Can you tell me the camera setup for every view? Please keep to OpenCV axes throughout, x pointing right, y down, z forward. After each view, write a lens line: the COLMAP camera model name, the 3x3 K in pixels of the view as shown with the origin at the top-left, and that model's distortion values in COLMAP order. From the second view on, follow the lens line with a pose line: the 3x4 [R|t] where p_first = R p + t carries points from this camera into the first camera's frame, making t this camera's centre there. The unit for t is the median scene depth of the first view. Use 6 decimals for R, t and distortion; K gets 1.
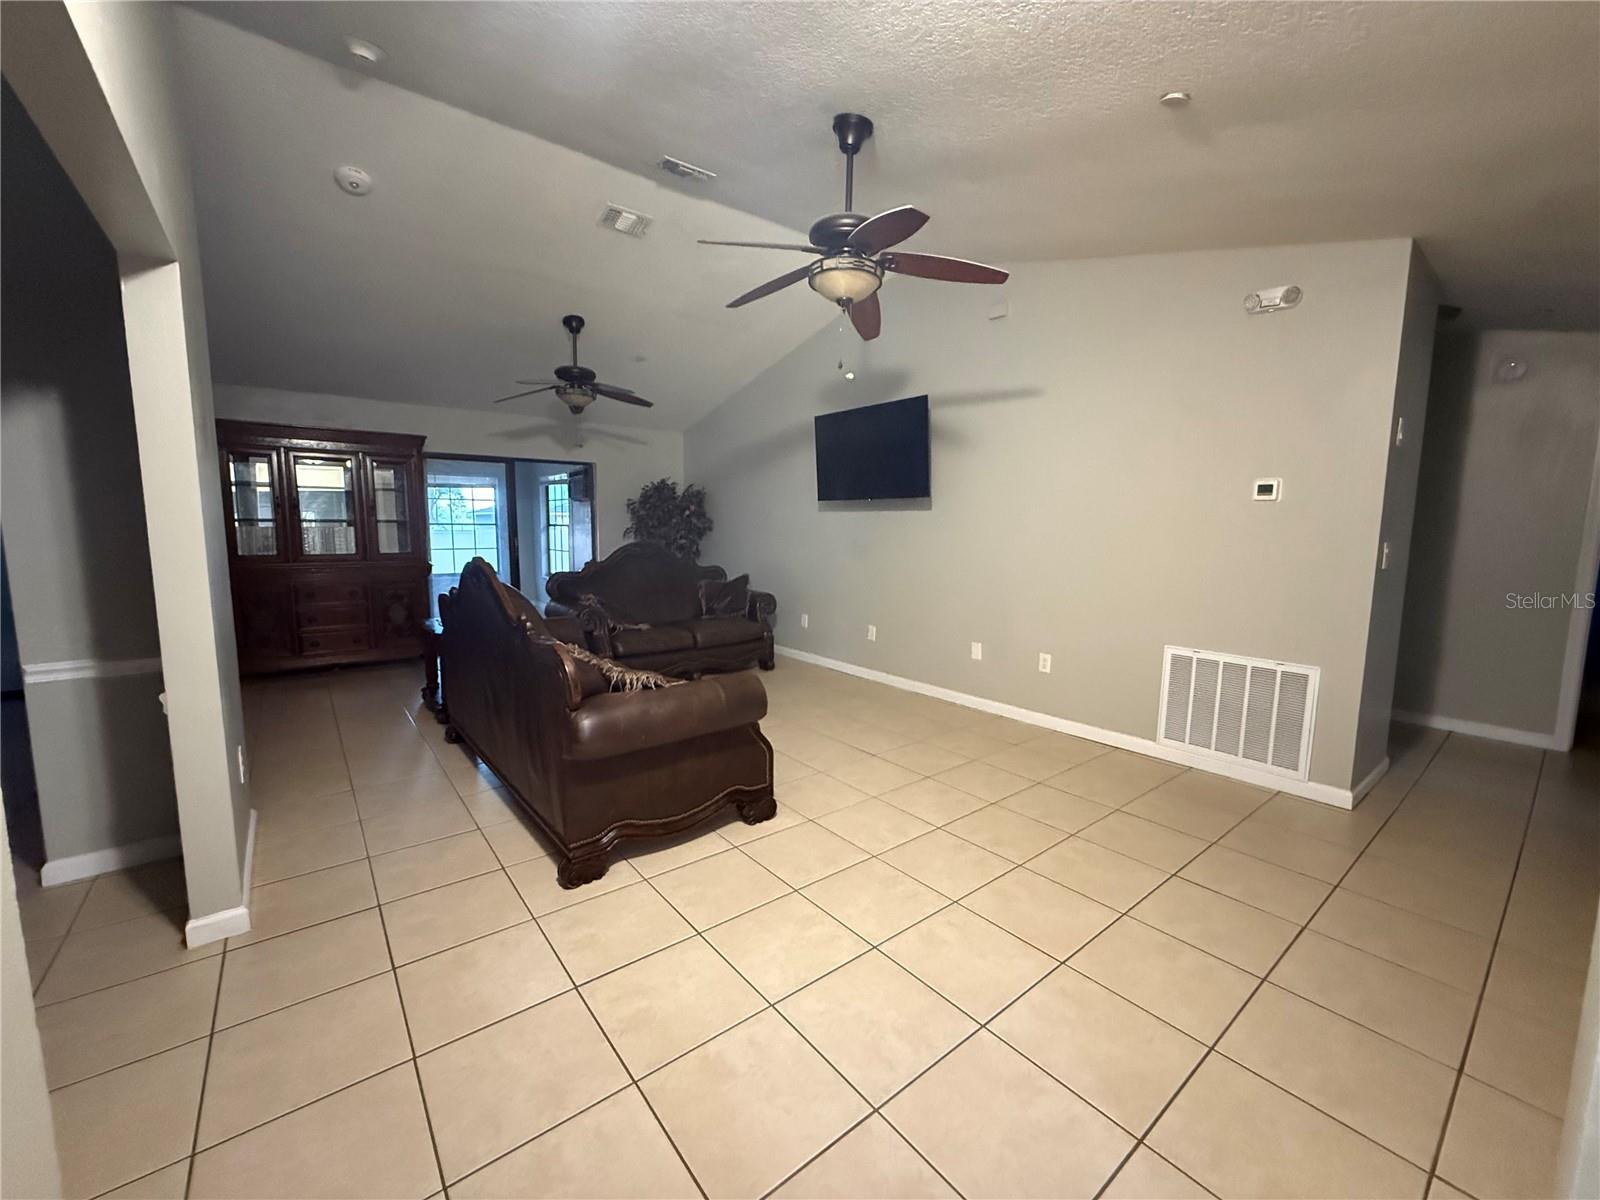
lens RADIAL K [[638.8, 0, 794.0], [0, 638.8, 599.3], [0, 0, 1]] dist [-0.001350, 0.000570]
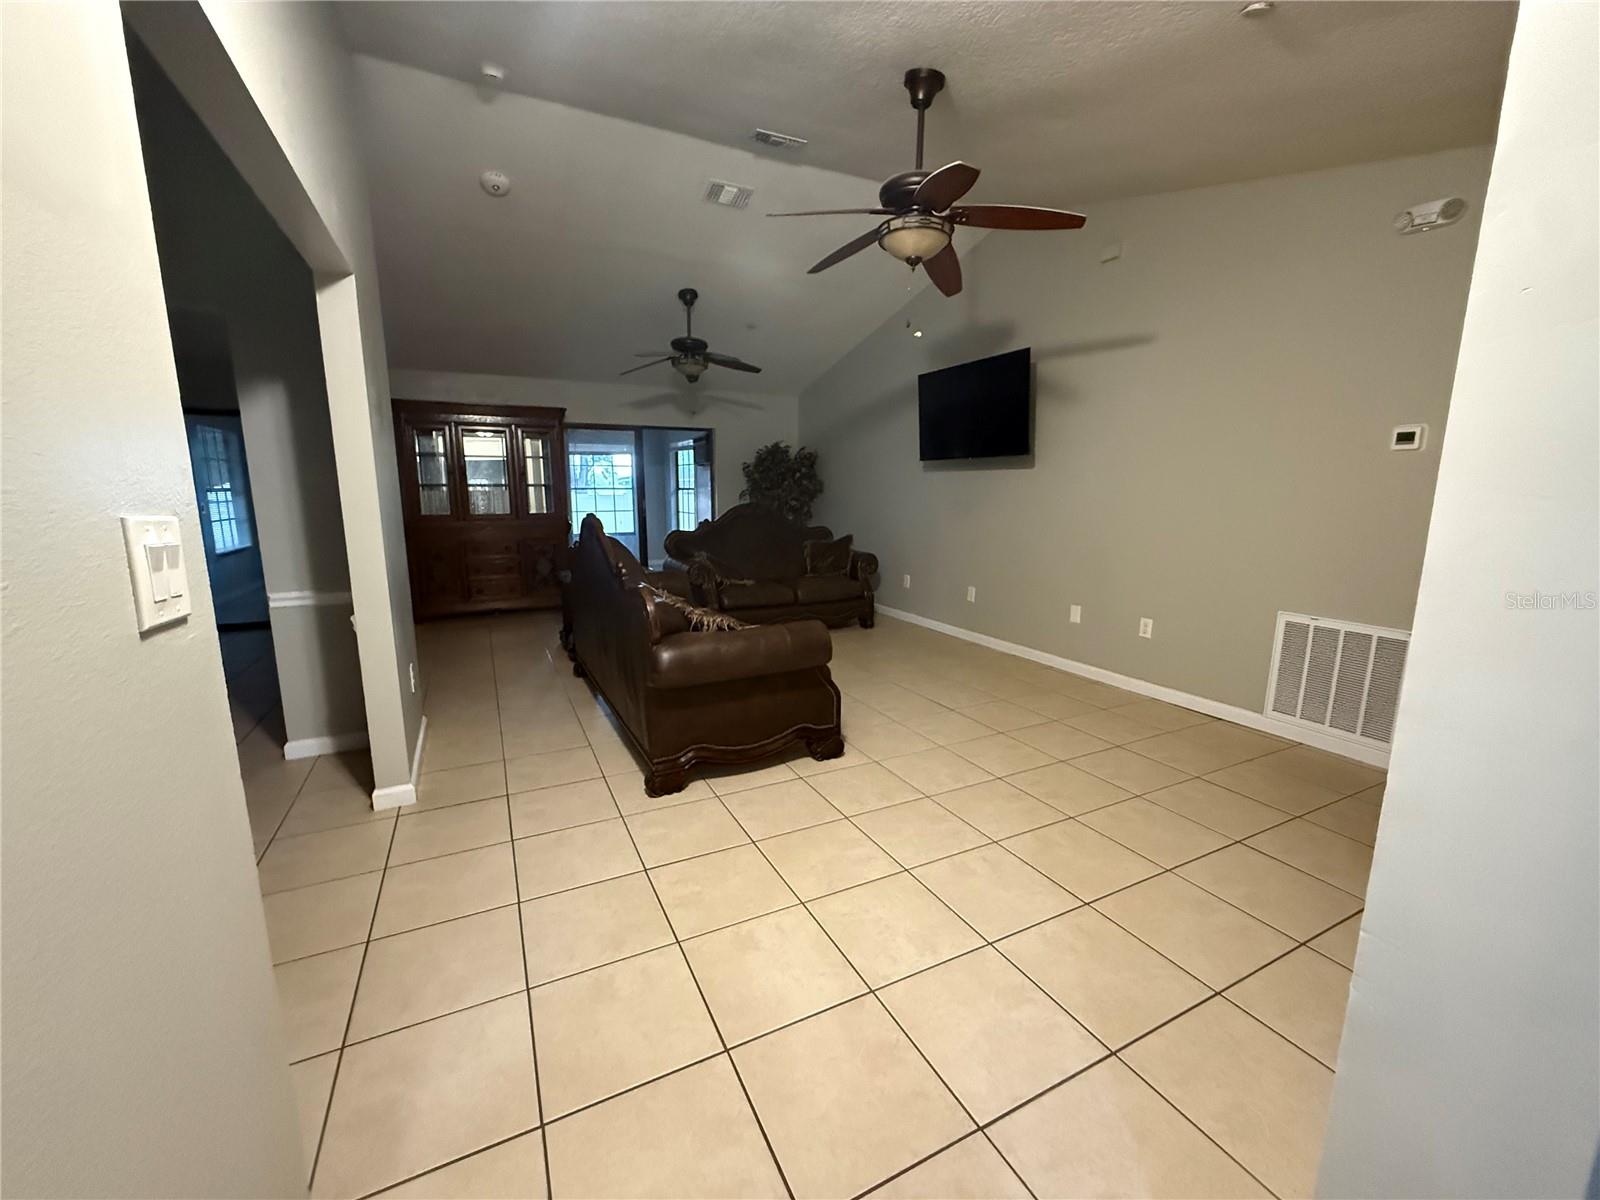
lens RADIAL K [[638.8, 0, 794.1], [0, 638.8, 599.8], [0, 0, 1]] dist [-0.001350, 0.000570]
pose [[0.978601, 0.027826, -0.203875, 0.084966], [-0.016479, 0.998230, 0.057145, 0.014353], [0.205104, -0.052563, 0.977328, -0.046698]]
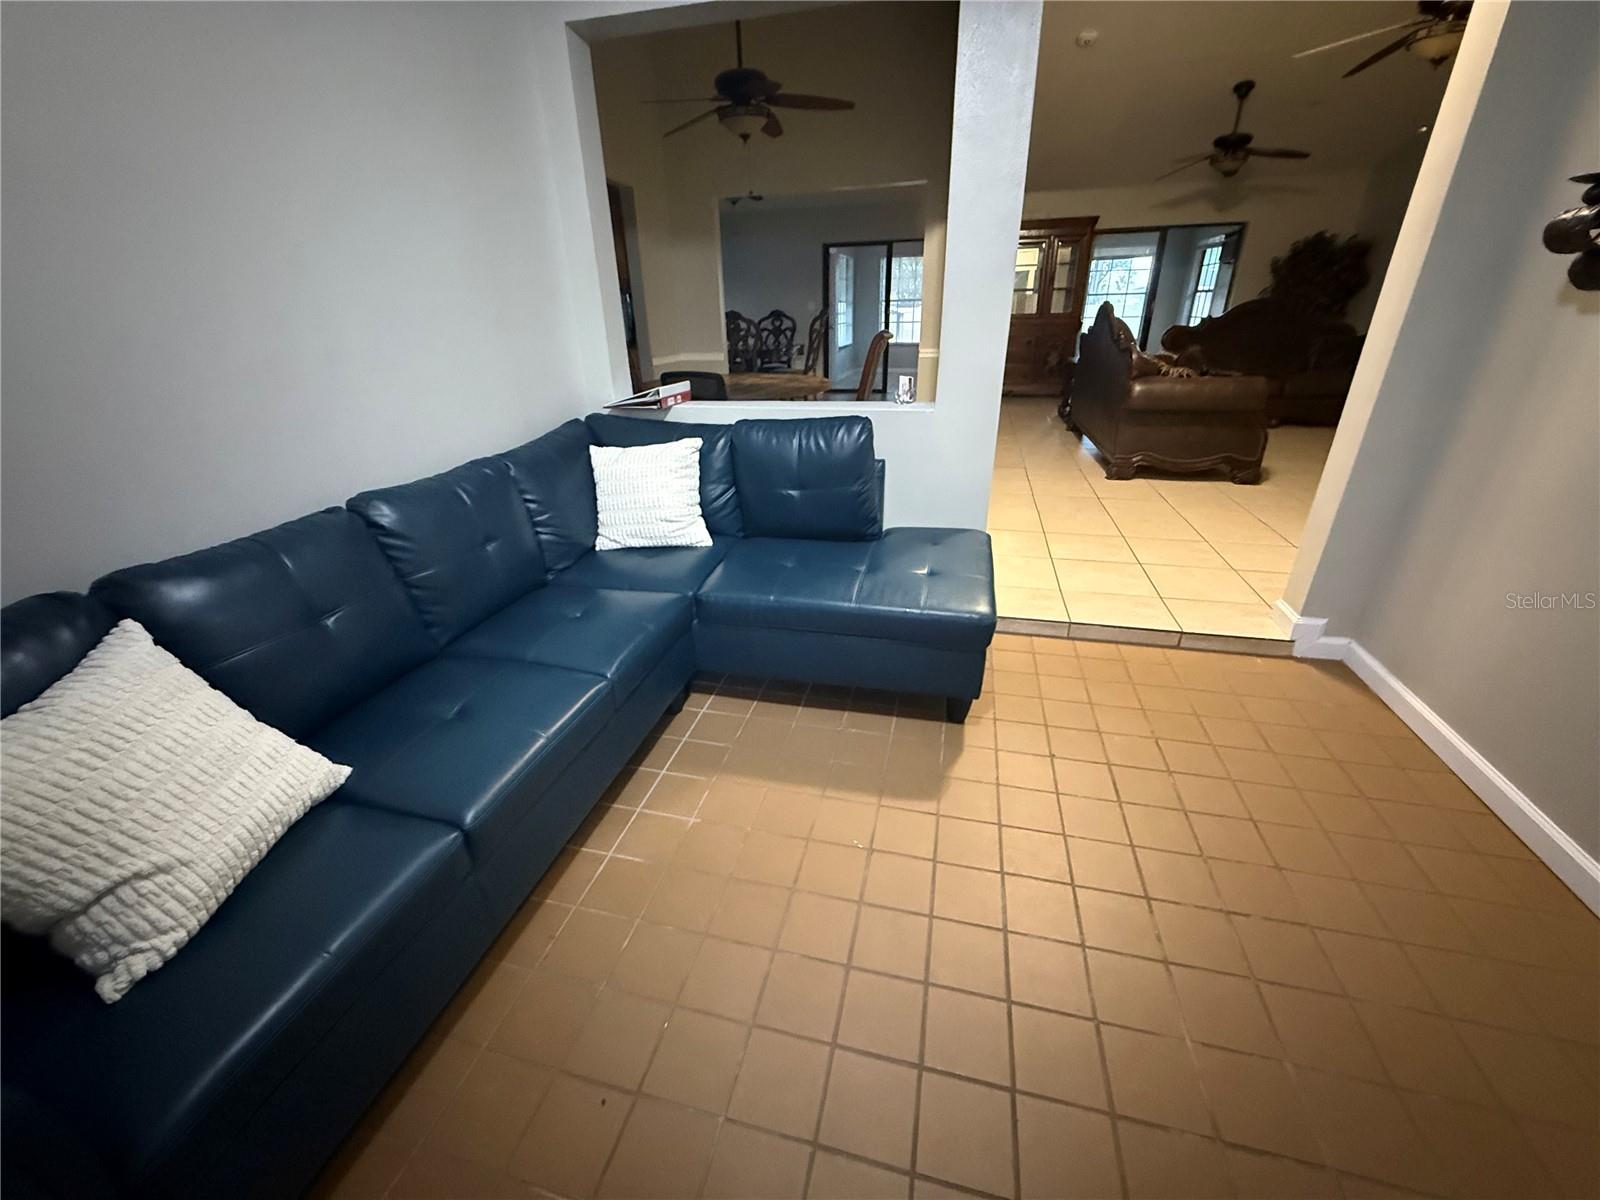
lens RADIAL K [[638.8, 0, 796.6], [0, 638.8, 596.7], [0, 0, 1]] dist [-0.001350, 0.000570]
pose [[0.607991, 0.305444, -0.732837, 0.402132], [-0.065391, 0.939163, 0.337189, 0.127060], [0.791246, -0.157088, 0.590976, -0.641443]]
